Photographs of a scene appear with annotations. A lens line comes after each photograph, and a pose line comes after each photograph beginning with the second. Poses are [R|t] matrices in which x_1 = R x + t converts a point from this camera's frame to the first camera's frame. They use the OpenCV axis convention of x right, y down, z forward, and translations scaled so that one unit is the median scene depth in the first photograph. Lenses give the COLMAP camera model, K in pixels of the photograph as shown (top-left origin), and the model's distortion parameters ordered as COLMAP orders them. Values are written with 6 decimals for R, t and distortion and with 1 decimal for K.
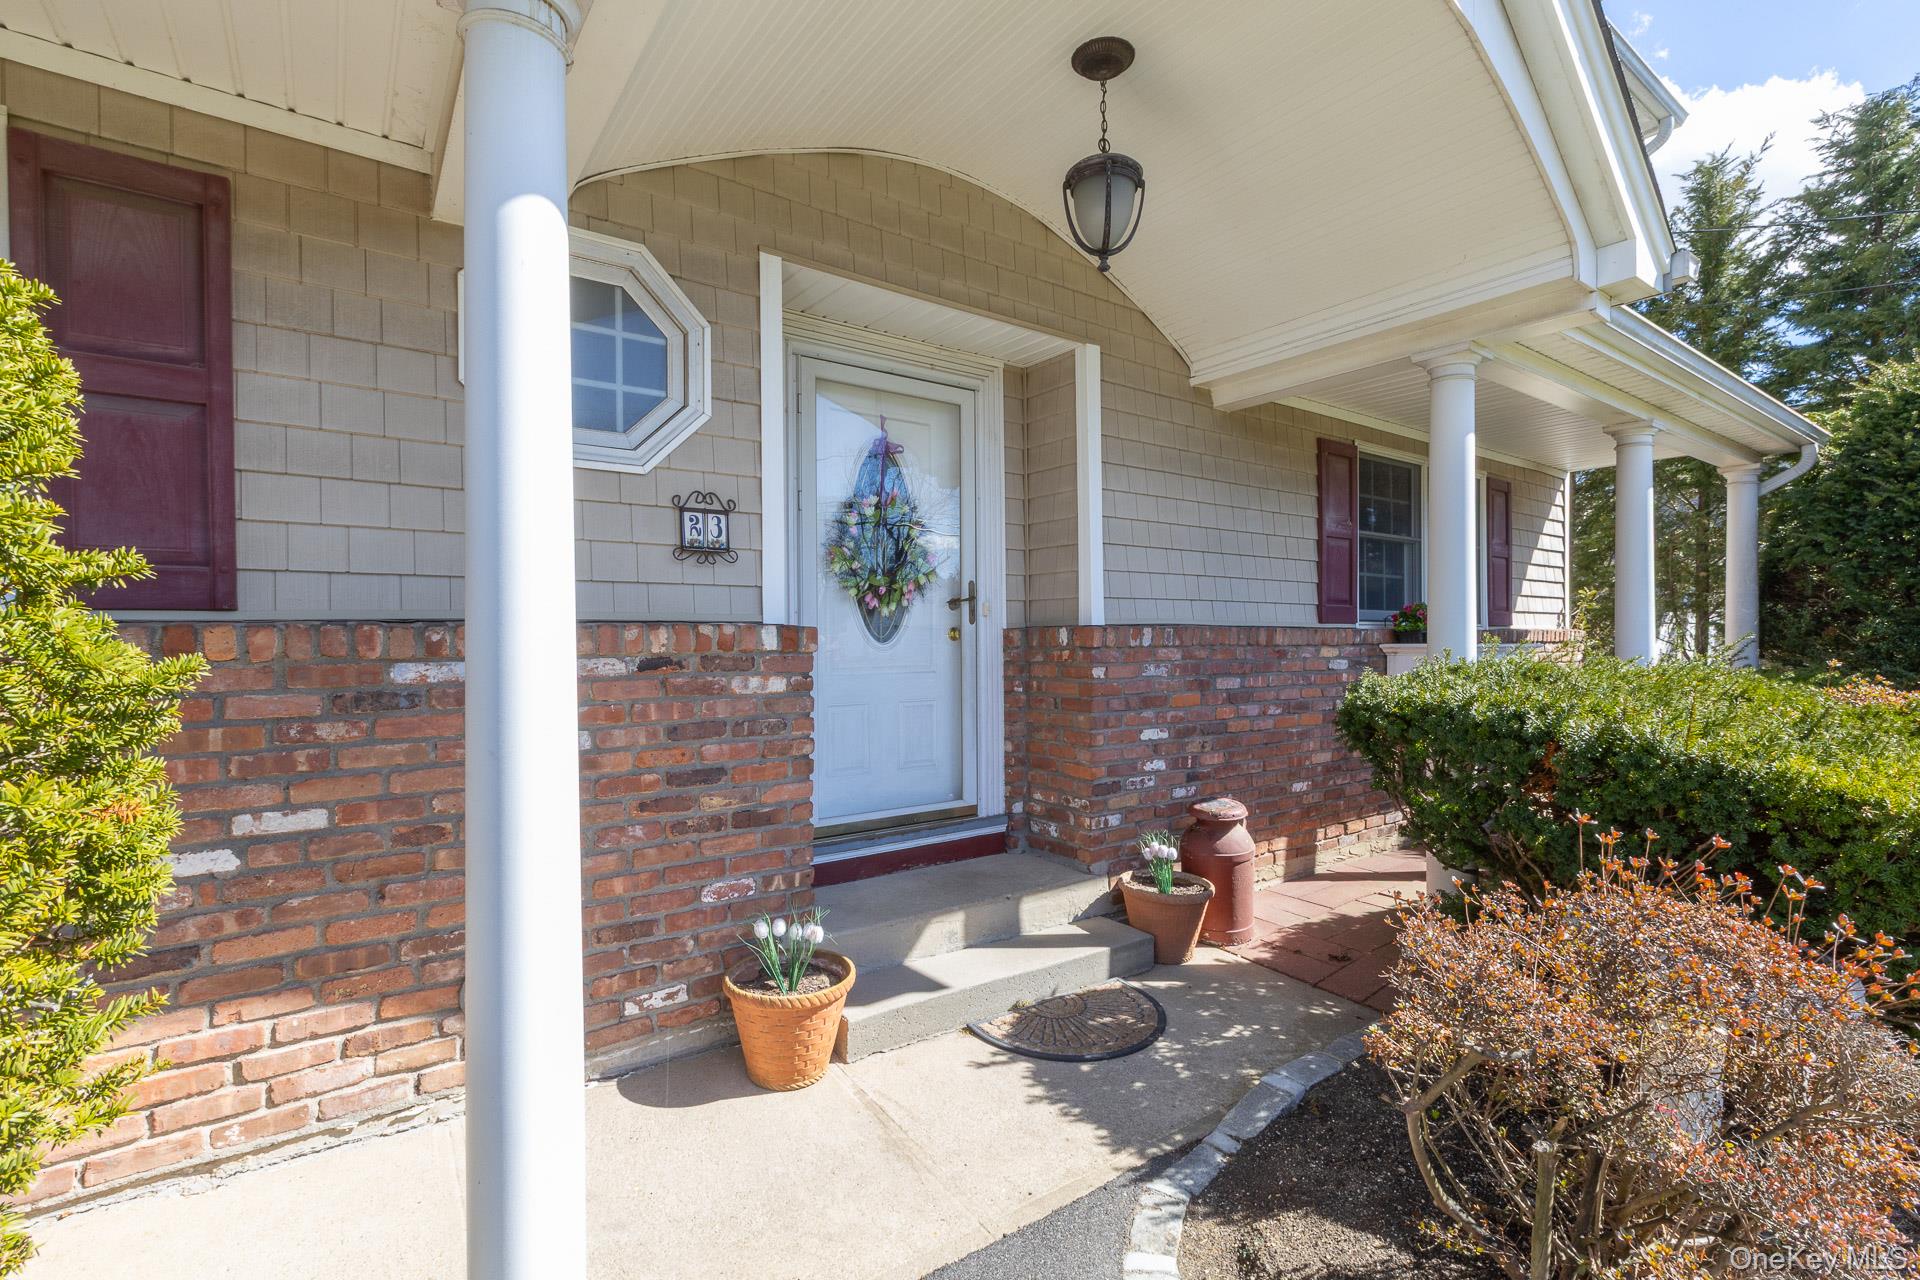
lens RADIAL K [[849.7, 0, 967.0], [0, 849.7, 648.7], [0, 0, 1]] dist [-0.000461, -0.000353]
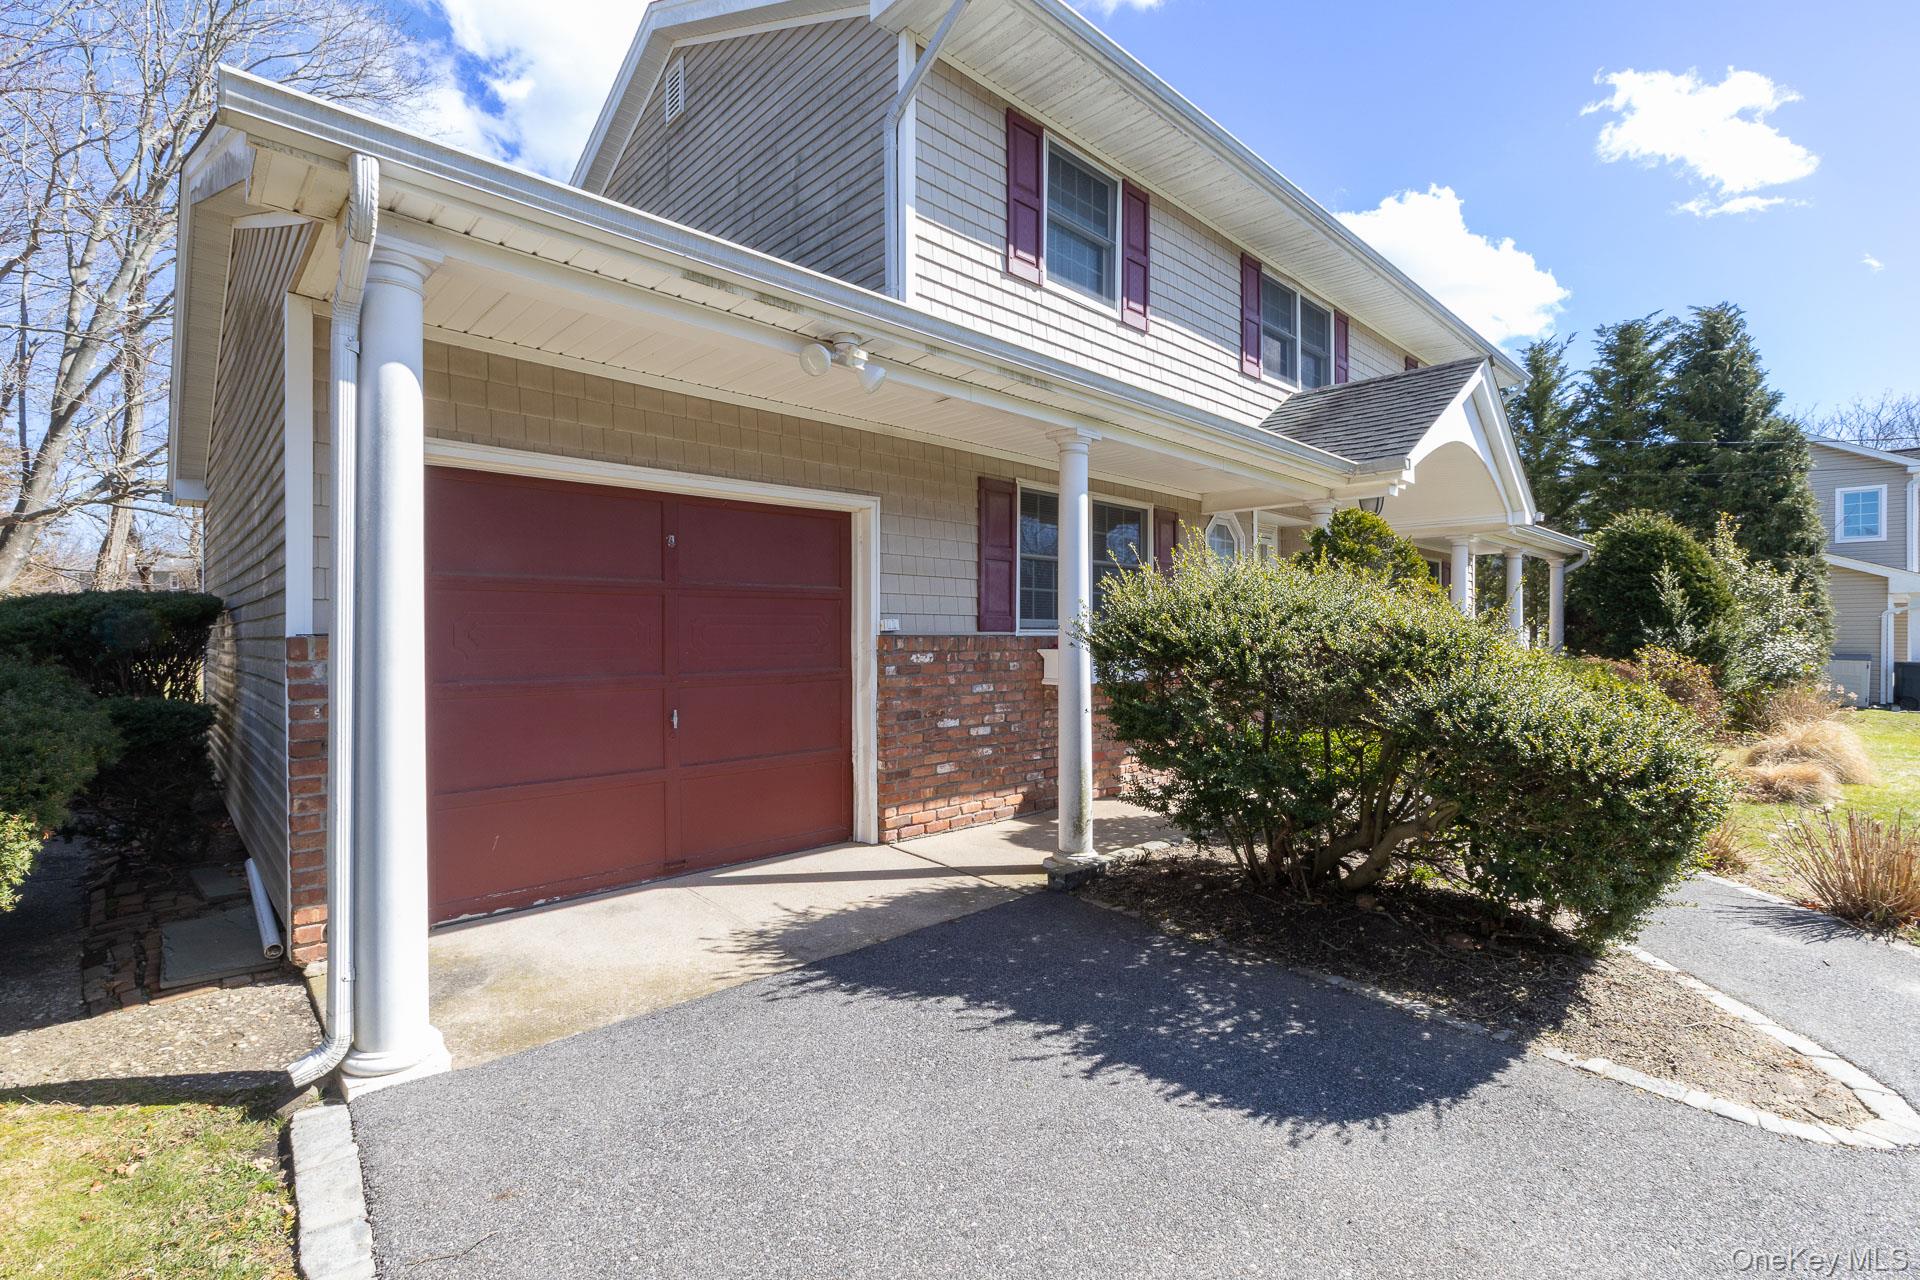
lens RADIAL K [[849.7, 0, 956.4], [0, 849.7, 635.8], [0, 0, 1]] dist [-0.000461, -0.000353]
pose [[0.992133, 0.005360, 0.125073, -0.707723], [-0.004804, 0.999977, -0.004745, -0.008215], [-0.125096, 0.004106, 0.992136, -0.771757]]
